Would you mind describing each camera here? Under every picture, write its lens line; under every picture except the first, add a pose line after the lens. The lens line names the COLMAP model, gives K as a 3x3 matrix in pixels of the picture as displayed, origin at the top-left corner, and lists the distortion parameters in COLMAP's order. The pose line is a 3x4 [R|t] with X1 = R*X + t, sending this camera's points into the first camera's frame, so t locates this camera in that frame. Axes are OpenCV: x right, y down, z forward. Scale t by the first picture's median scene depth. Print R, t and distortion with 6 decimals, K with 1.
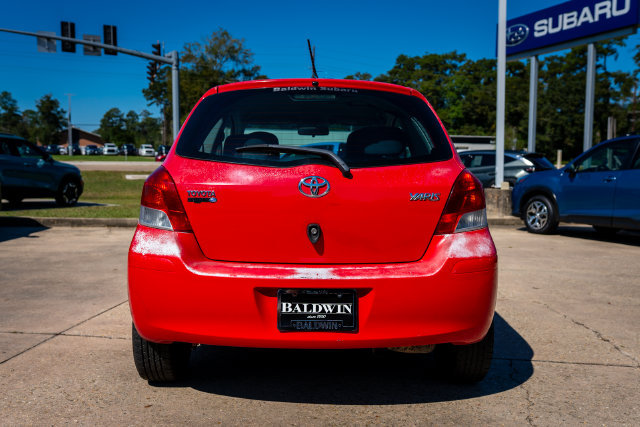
lens RADIAL K [[613.9, 0, 320.0], [0, 613.9, 213.5], [0, 0, 1]] dist [0.009090, -0.000537]
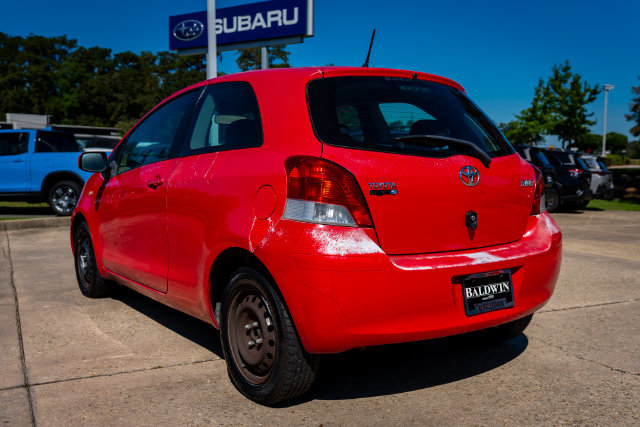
lens RADIAL K [[613.9, 0, 320.0], [0, 613.9, 213.5], [0, 0, 1]] dist [0.009090, -0.000537]
pose [[0.812061, -0.052841, 0.581175, -0.137628], [0.045517, 0.998593, 0.027194, -0.003286], [-0.581795, 0.004370, 0.813324, 0.048307]]
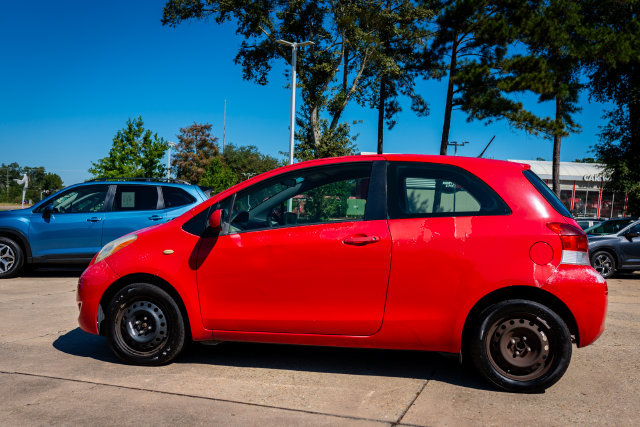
lens RADIAL K [[613.9, 0, 320.0], [0, 613.9, 213.5], [0, 0, 1]] dist [0.009090, -0.000537]
pose [[0.161024, -0.003481, 0.986944, -0.314146], [0.053954, 0.998529, -0.005281, -0.022152], [-0.985475, 0.054100, 0.160975, 0.240586]]
